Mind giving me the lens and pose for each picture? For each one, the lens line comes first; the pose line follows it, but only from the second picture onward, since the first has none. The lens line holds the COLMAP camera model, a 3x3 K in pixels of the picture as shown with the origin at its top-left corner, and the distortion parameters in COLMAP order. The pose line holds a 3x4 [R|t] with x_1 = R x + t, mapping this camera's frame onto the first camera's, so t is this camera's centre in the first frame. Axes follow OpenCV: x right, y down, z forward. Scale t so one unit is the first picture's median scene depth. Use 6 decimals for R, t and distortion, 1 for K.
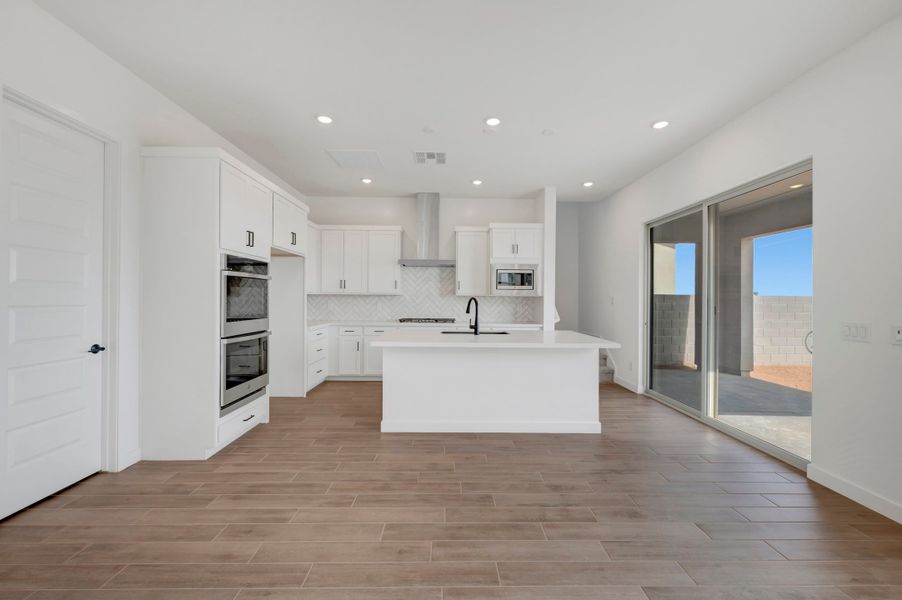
lens RADIAL K [[358.9, 0, 453.1], [0, 358.9, 298.3], [0, 0, 1]] dist [-0.000099, -0.000010]
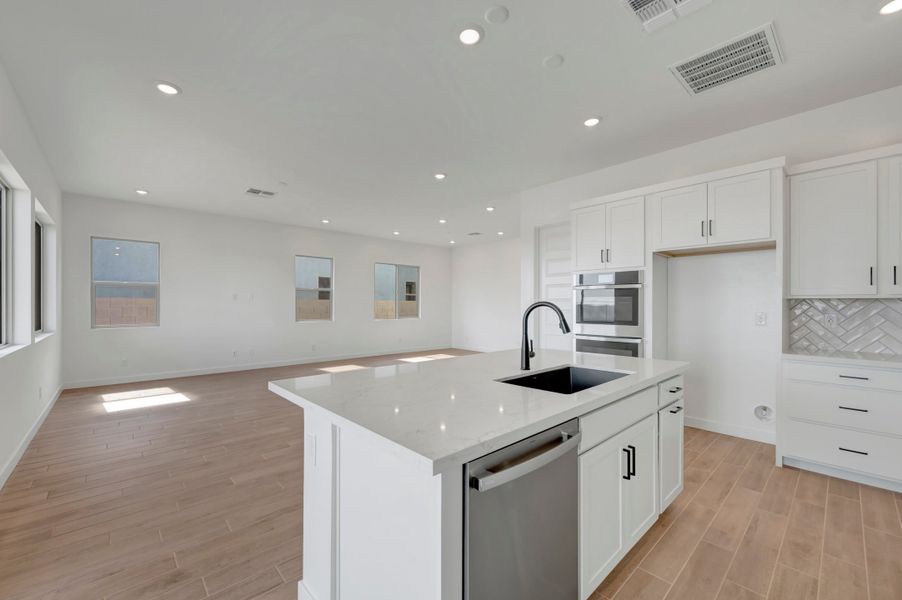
lens RADIAL K [[364.6, 0, 450.8], [0, 364.6, 303.7], [0, 0, 1]] dist [-0.000808, 0.000298]
pose [[-0.743436, -0.013417, -0.668673, 0.362028], [-0.008232, 0.999907, -0.010911, 0.005613], [0.668756, -0.002607, -0.743477, 0.917156]]
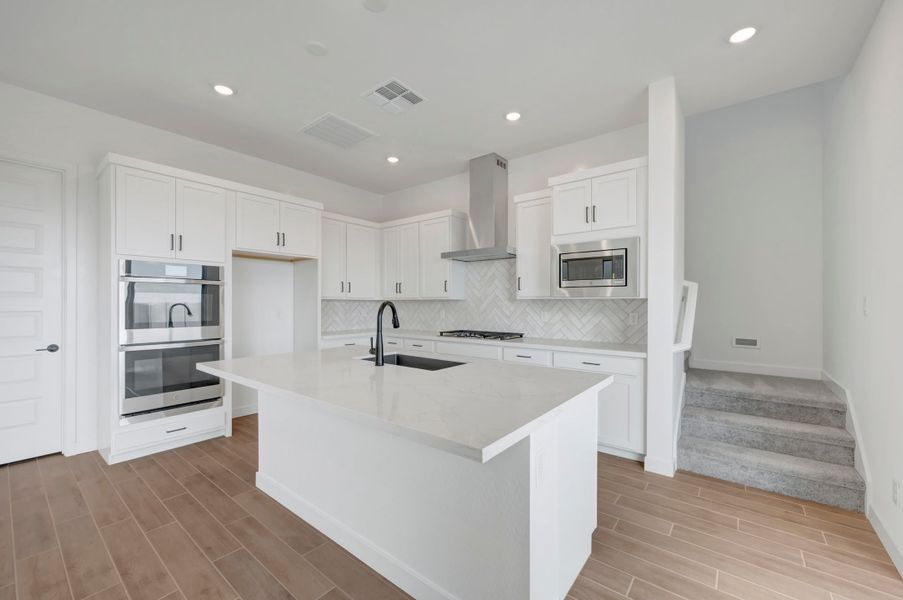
lens RADIAL K [[365.0, 0, 451.3], [0, 365.0, 303.7], [0, 0, 1]] dist [-0.000808, 0.000298]
pose [[0.772489, -0.006159, -0.634998, 0.364372], [0.004653, 0.999981, -0.004039, 0.002852], [0.635011, 0.000166, 0.772503, 0.422158]]
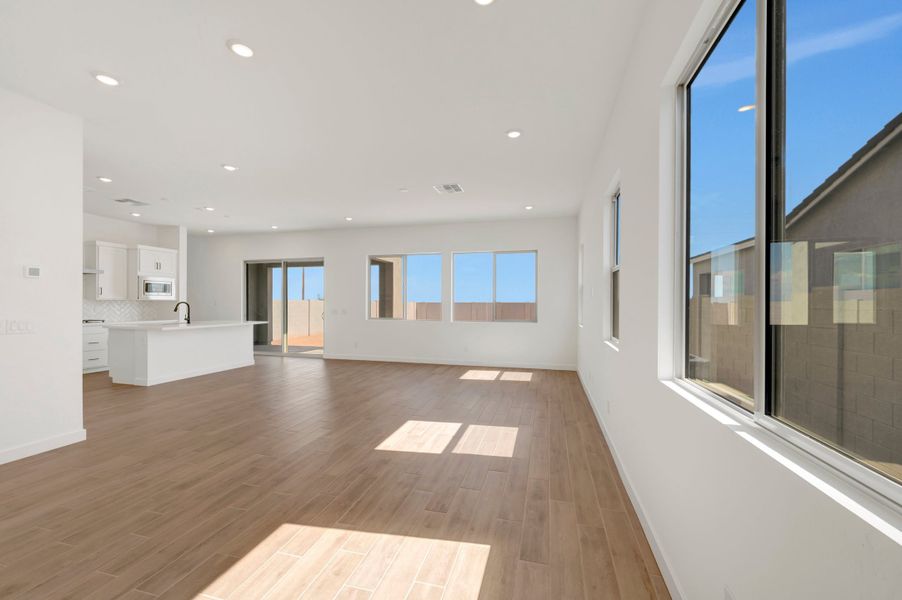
lens RADIAL K [[364.6, 0, 450.8], [0, 364.6, 303.7], [0, 0, 1]] dist [-0.000808, 0.000298]
pose [[0.272912, -0.008319, 0.962003, -0.869546], [-0.000502, 0.999961, 0.008789, -0.006345], [-0.962039, -0.002882, 0.272897, -0.464960]]
